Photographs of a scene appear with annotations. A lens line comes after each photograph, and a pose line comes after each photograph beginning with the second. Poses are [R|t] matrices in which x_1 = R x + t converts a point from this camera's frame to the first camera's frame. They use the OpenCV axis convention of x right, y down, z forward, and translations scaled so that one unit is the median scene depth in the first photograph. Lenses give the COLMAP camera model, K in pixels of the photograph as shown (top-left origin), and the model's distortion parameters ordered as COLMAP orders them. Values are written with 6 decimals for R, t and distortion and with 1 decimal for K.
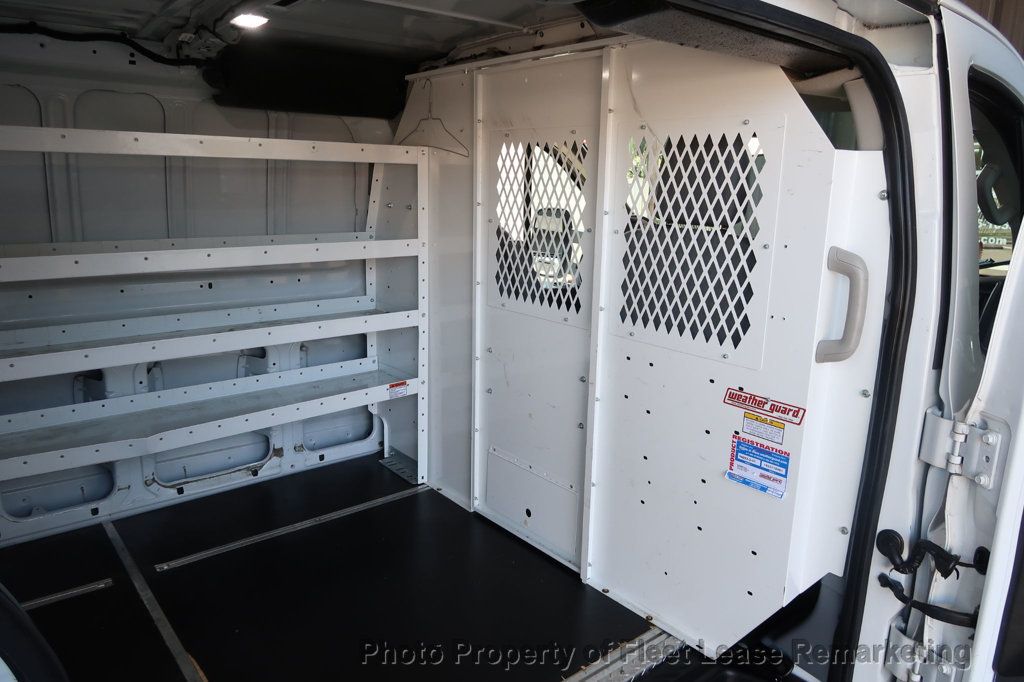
lens RADIAL K [[704.9, 0, 509.8], [0, 704.9, 344.6], [0, 0, 1]] dist [-0.027329, 0.002937]
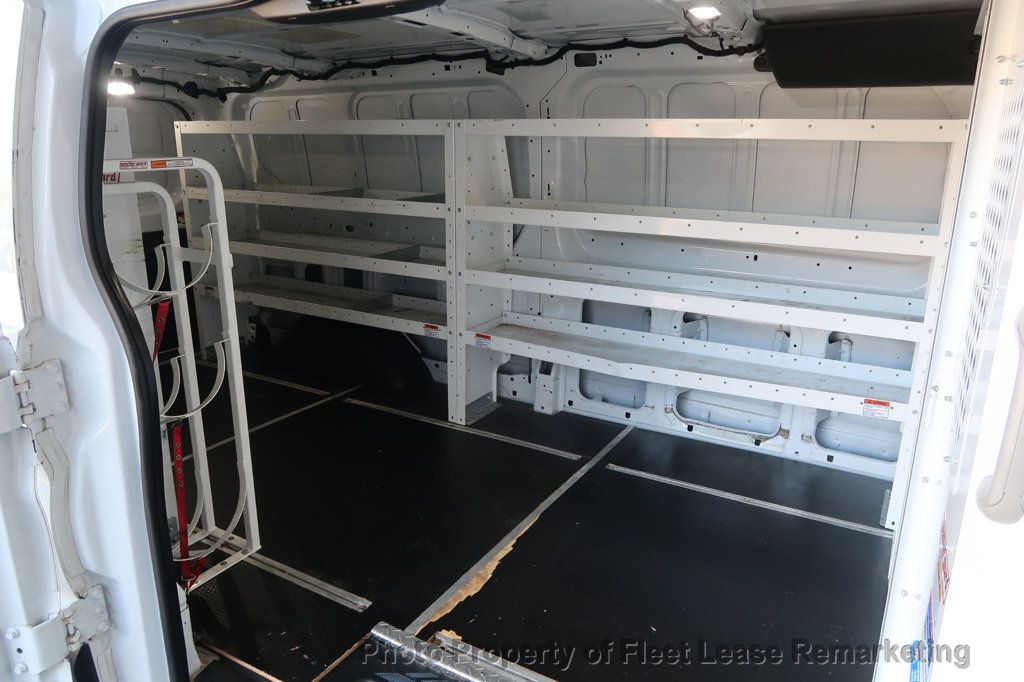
lens RADIAL K [[704.9, 0, 509.6], [0, 704.9, 341.0], [0, 0, 1]] dist [-0.027329, 0.002937]
pose [[0.346015, 0.241179, -0.906701, 0.490717], [-0.219511, 0.960384, 0.171689, -0.070158], [0.912189, 0.139623, 0.385249, 0.287160]]
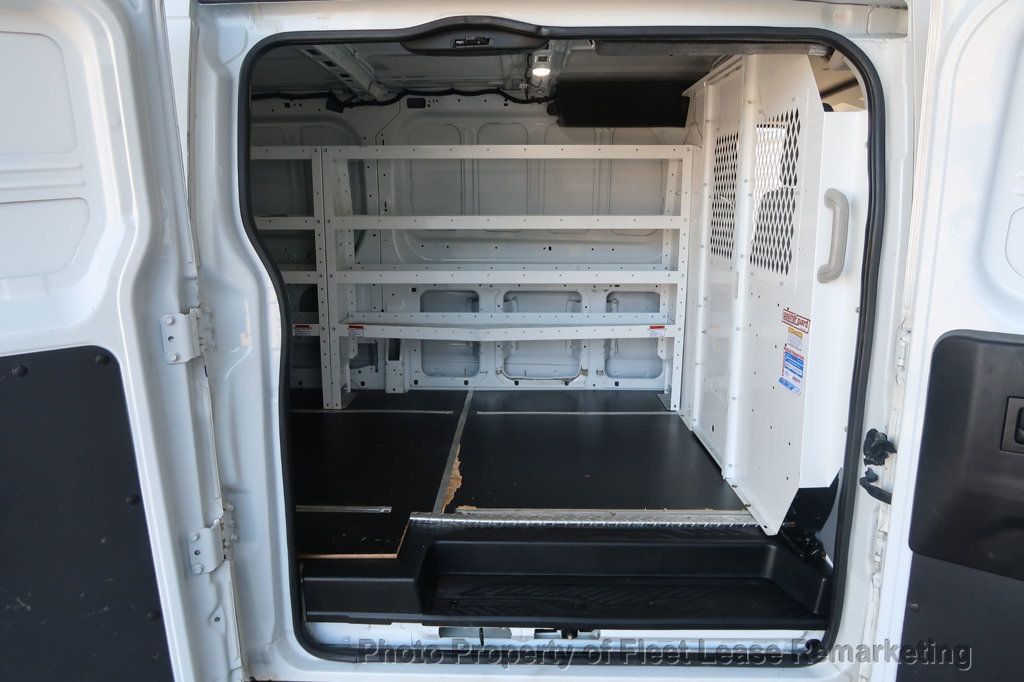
lens RADIAL K [[704.9, 0, 511.3], [0, 704.9, 340.8], [0, 0, 1]] dist [-0.027329, 0.002937]
pose [[0.757655, 0.103340, -0.644421, 0.540788], [-0.132810, 0.991138, 0.002794, 0.128270], [0.638999, 0.083469, 0.764665, -0.194686]]
